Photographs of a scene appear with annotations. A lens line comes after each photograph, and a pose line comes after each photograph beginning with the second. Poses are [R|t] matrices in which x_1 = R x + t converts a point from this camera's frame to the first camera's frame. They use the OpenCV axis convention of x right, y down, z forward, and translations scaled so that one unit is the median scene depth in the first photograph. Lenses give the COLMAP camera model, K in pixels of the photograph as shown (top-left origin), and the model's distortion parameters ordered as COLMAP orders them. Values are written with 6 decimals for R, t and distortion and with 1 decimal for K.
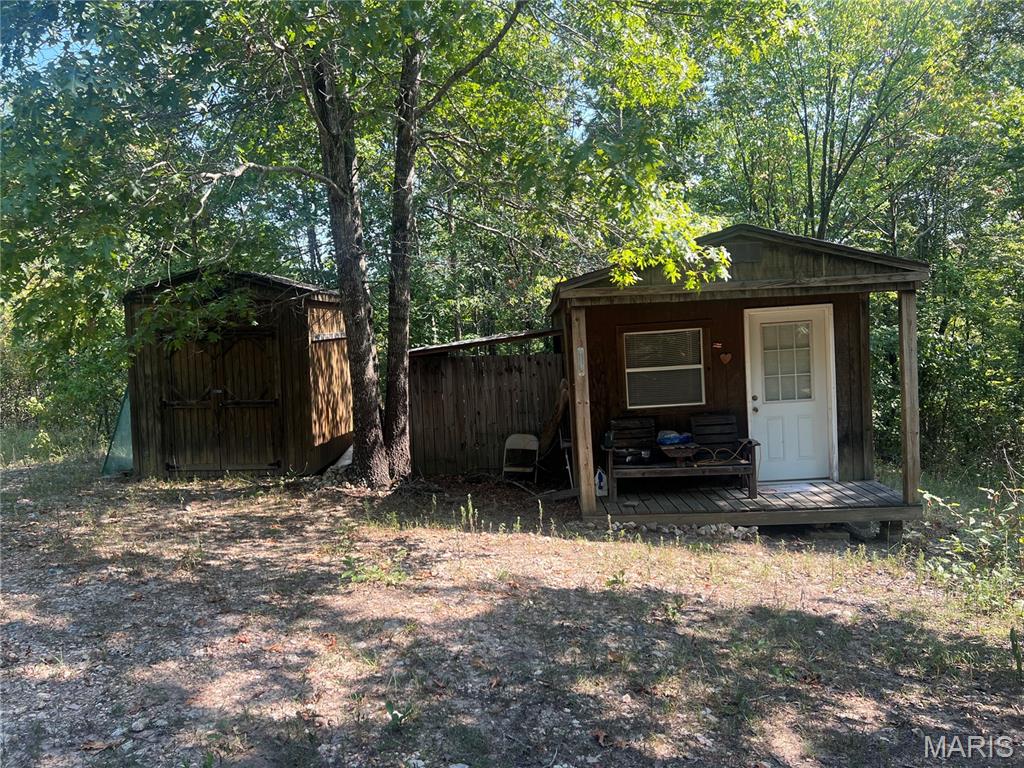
lens RADIAL K [[779.1, 0, 509.6], [0, 779.1, 387.9], [0, 0, 1]] dist [0.041650, -0.044221]
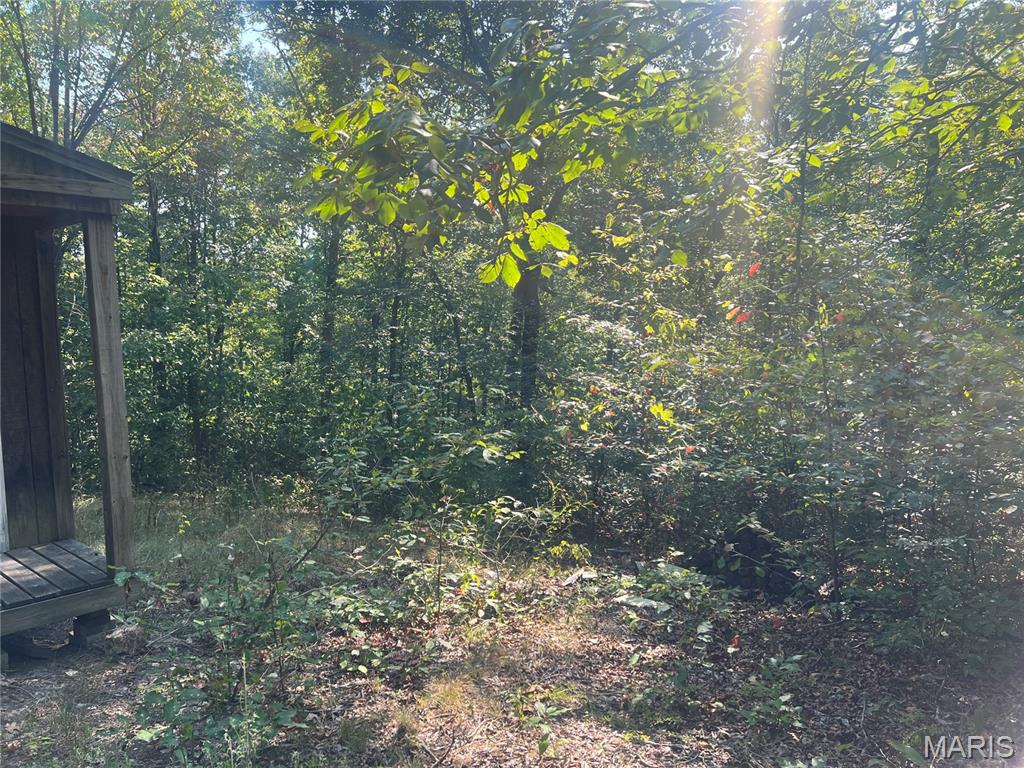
lens RADIAL K [[779.1, 0, 512.4], [0, 779.1, 384.0], [0, 0, 1]] dist [0.041650, -0.044221]
pose [[0.660325, -0.025071, 0.750562, 0.237640], [0.045227, 0.998956, -0.006421, 0.017079], [-0.749617, 0.038185, 0.660769, 0.343435]]
